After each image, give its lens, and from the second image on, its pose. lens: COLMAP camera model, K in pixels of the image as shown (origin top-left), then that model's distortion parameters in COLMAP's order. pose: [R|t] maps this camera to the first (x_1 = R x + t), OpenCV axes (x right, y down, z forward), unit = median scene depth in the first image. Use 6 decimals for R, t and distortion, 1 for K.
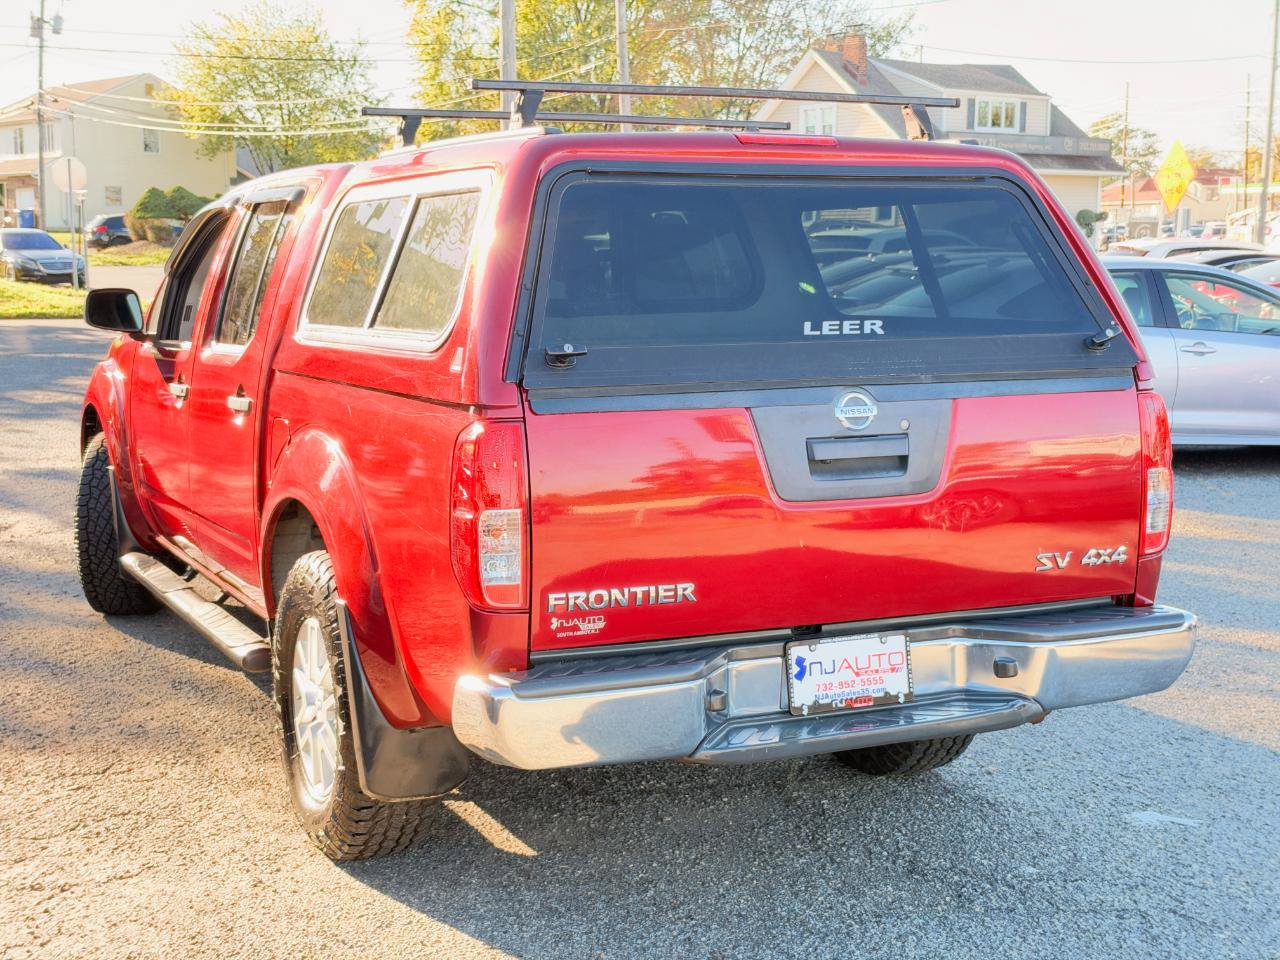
lens RADIAL K [[1839.1, 0, 643.9], [0, 1839.1, 479.7], [0, 0, 1]] dist [0.109380, 0.000000]
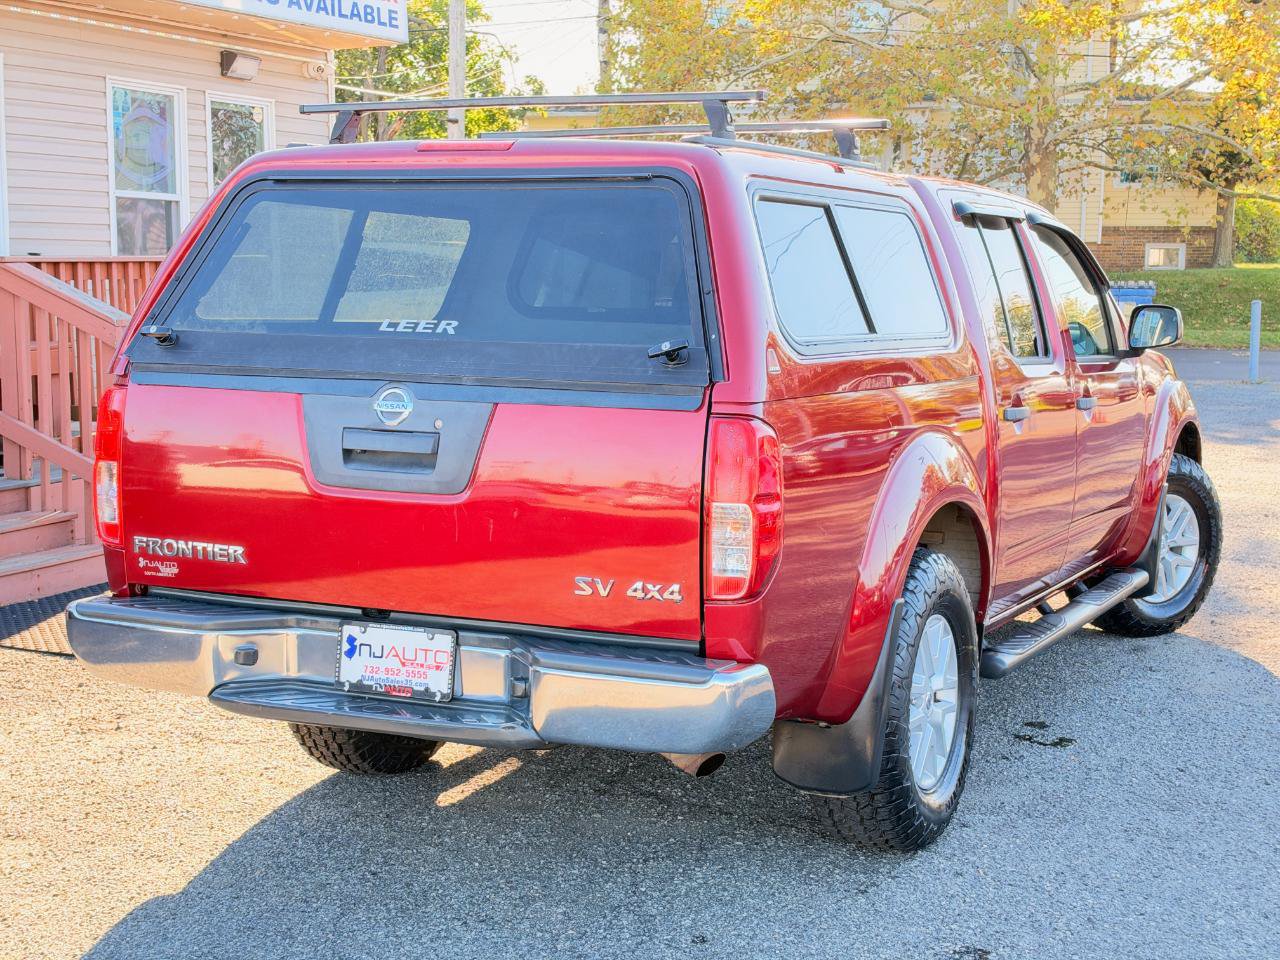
lens RADIAL K [[1839.1, 0, 644.4], [0, 1839.1, 502.9], [0, 0, 1]] dist [0.109380, 0.000000]
pose [[0.618328, 0.100838, -0.779424, 0.976833], [-0.104747, 0.993461, 0.045431, -0.043666], [0.778908, 0.053551, 0.624847, 0.454976]]
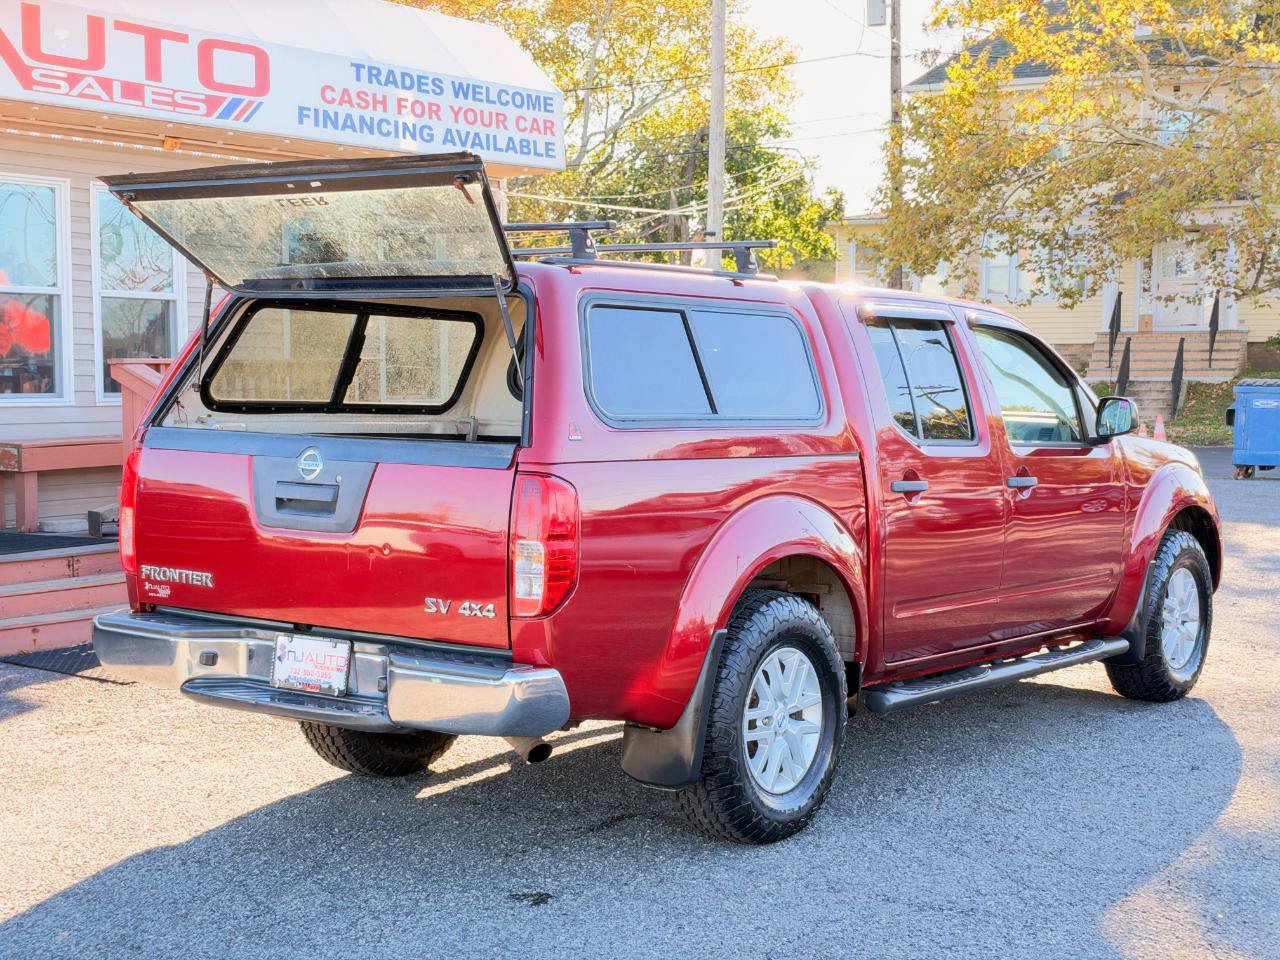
lens RADIAL K [[1839.1, 0, 647.8], [0, 1839.1, 475.0], [0, 0, 1]] dist [0.109380, 0.000000]
pose [[0.462164, 0.053801, -0.885161, 1.366008], [-0.119937, 0.992779, -0.002280, -0.054656], [0.878646, 0.107217, 0.465280, 0.575462]]
